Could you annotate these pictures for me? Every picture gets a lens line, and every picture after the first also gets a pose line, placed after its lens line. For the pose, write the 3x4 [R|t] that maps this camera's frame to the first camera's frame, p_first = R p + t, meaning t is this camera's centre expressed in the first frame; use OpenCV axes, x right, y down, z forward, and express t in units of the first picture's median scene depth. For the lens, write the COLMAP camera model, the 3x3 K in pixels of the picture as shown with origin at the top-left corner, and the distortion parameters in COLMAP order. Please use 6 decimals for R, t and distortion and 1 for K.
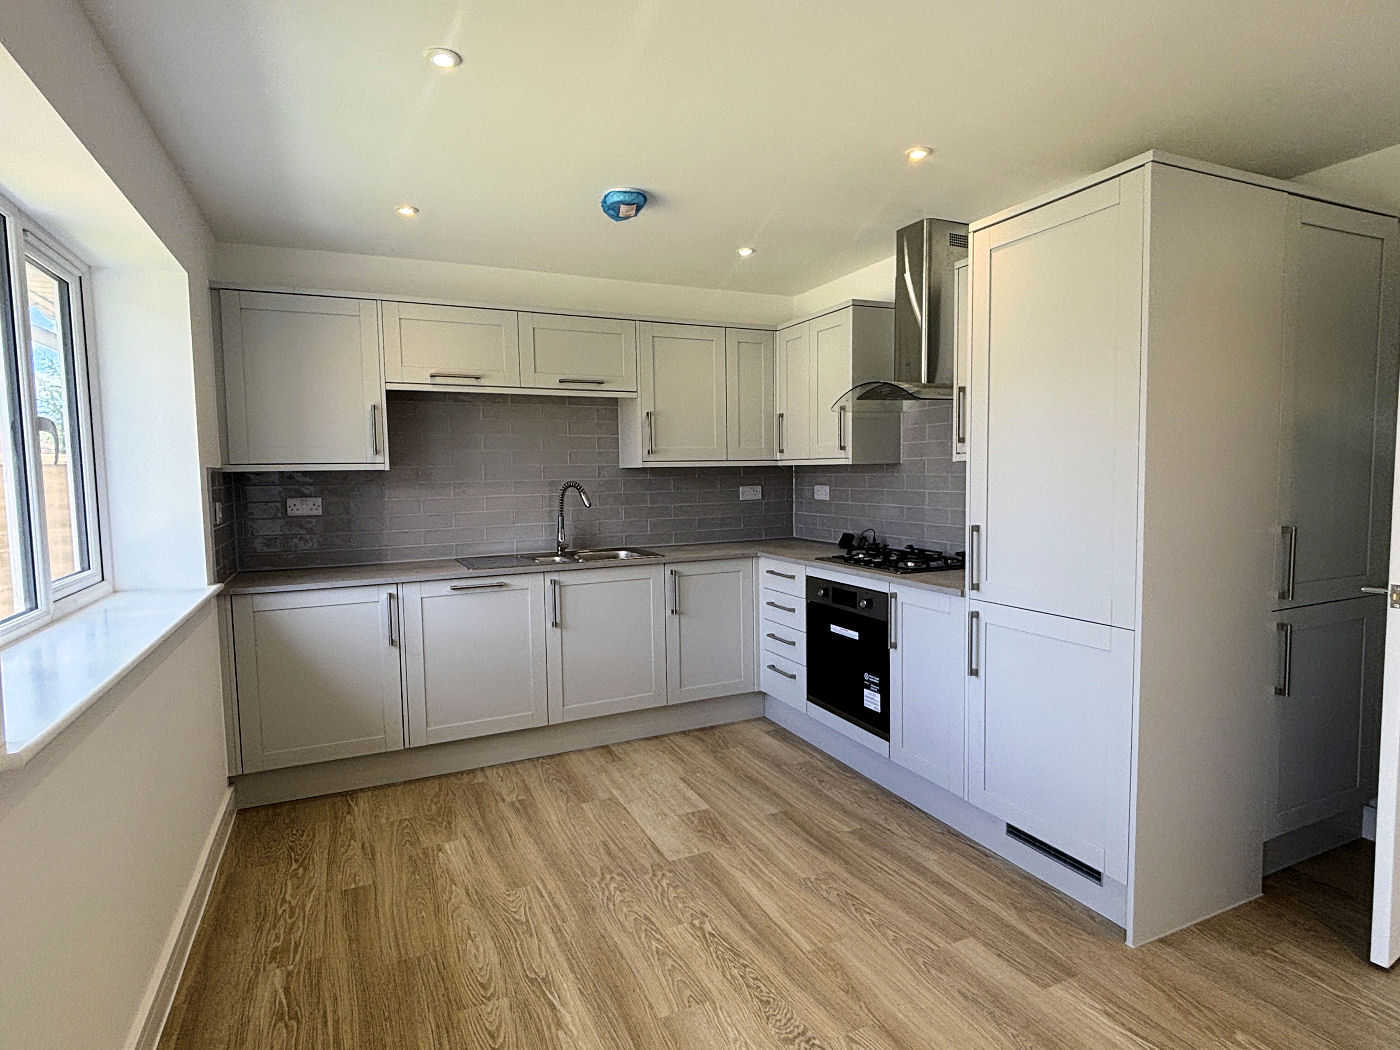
lens RADIAL K [[744.2, 0, 700.0], [0, 744.2, 525.0], [0, 0, 1]] dist [0.052290, -0.061105]
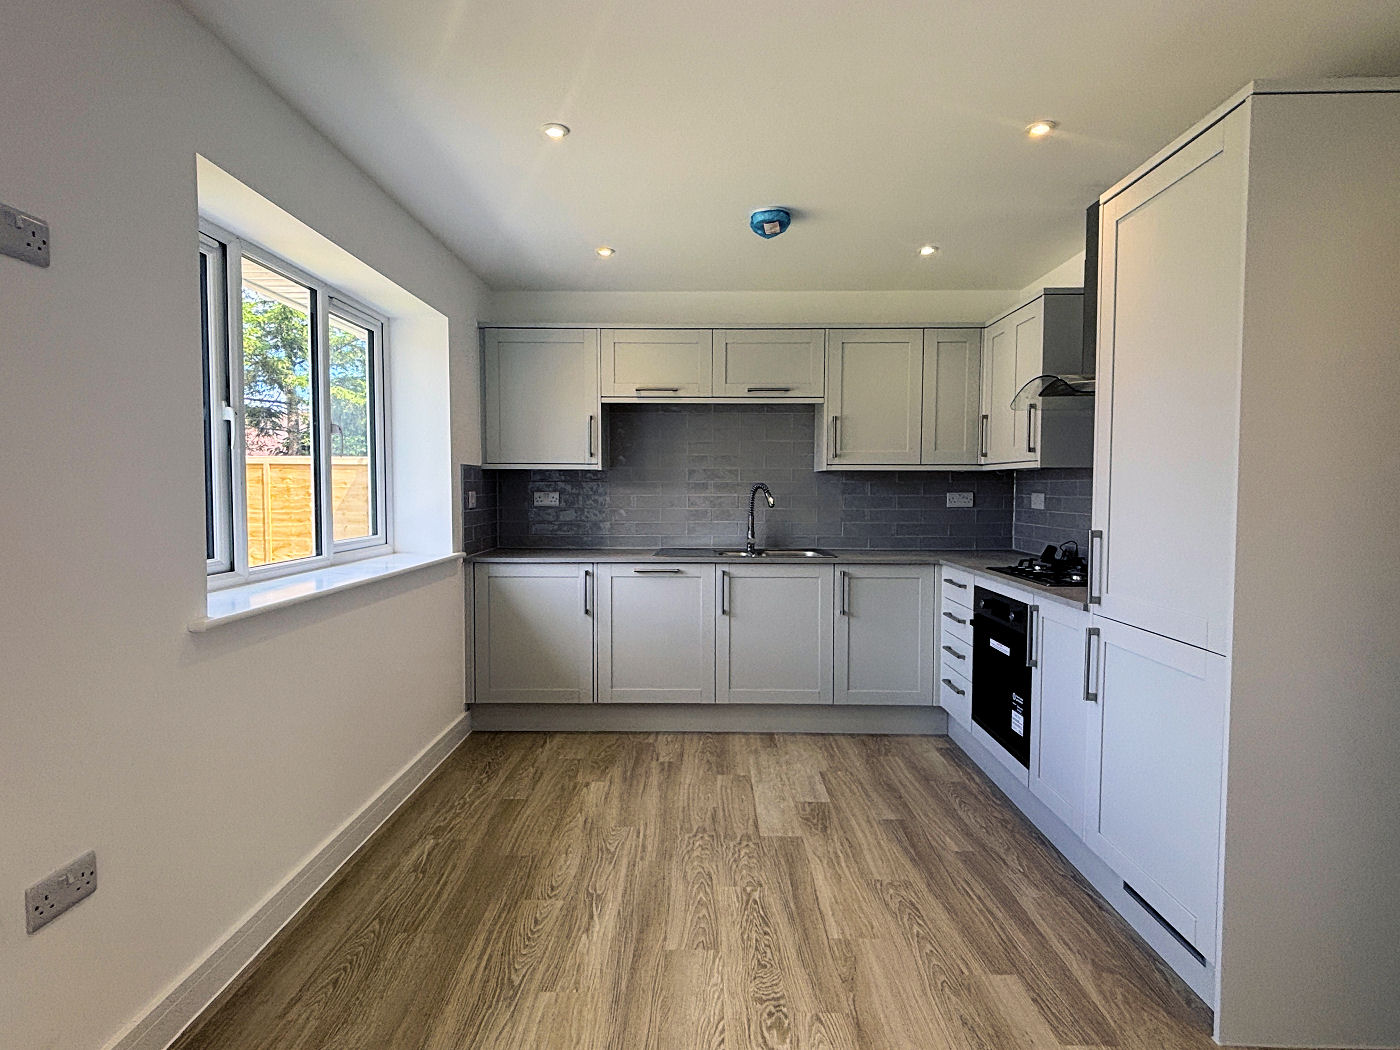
lens RADIAL K [[744.2, 0, 700.0], [0, 744.2, 525.0], [0, 0, 1]] dist [0.052290, -0.061105]
pose [[0.902184, 0.039502, -0.429539, 0.251735], [-0.048471, 0.998775, -0.009954, 0.019722], [0.428619, 0.029801, 0.902994, -0.002727]]
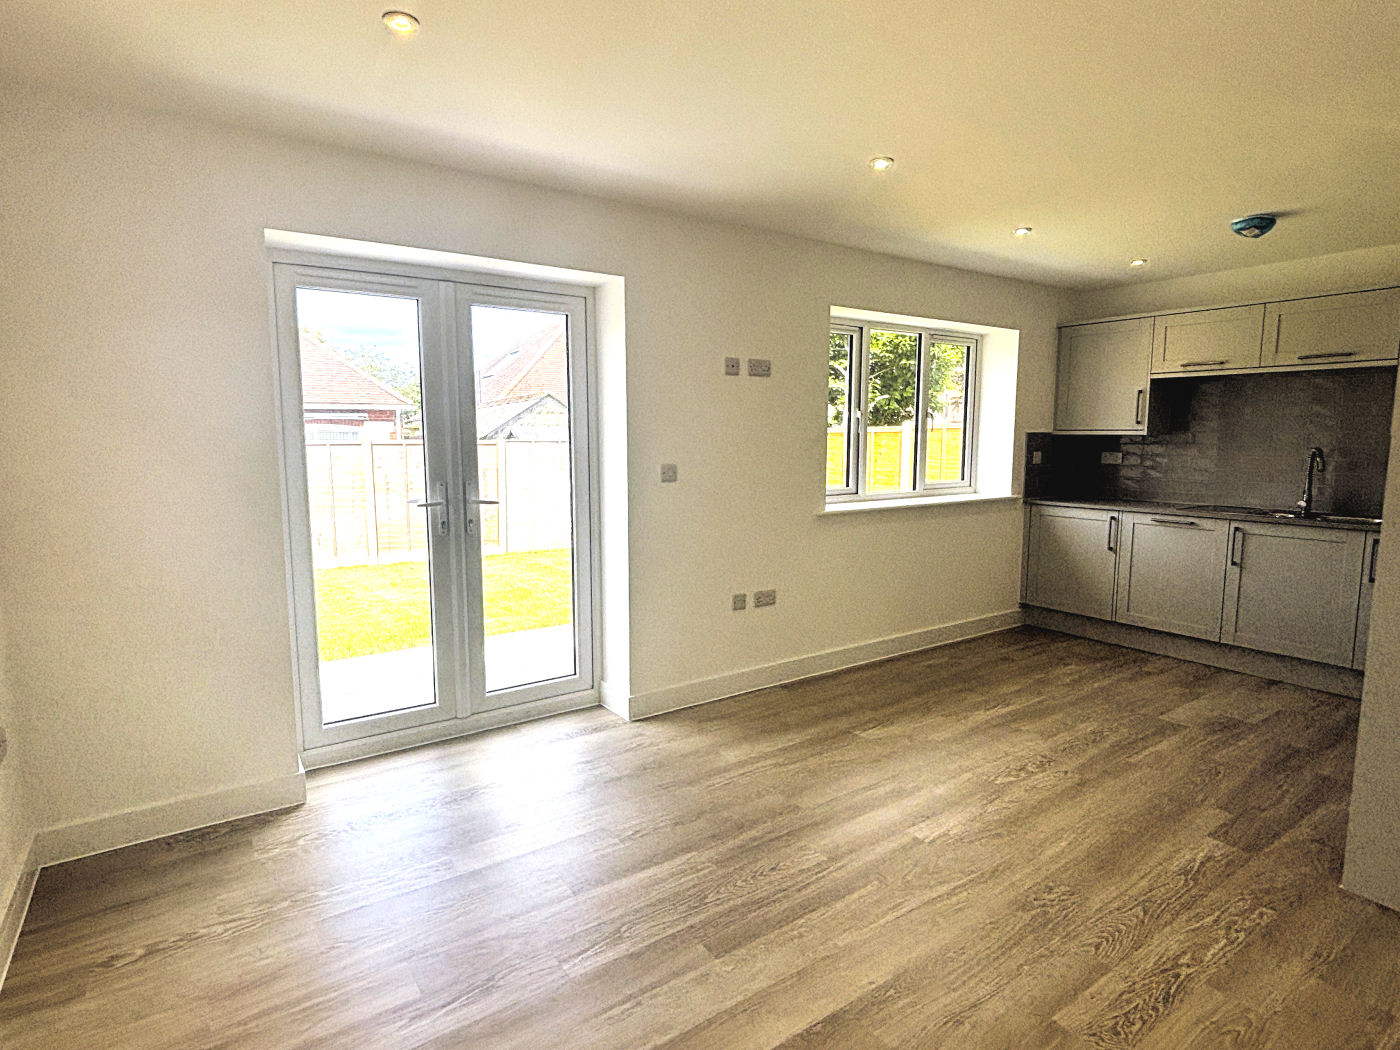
lens RADIAL K [[744.2, 0, 700.0], [0, 744.2, 525.0], [0, 0, 1]] dist [0.052290, -0.061105]
pose [[0.172336, 0.135283, -0.975704, 0.904050], [-0.075669, 0.989415, 0.123819, -0.017065], [0.982127, 0.052492, 0.180749, -0.094716]]
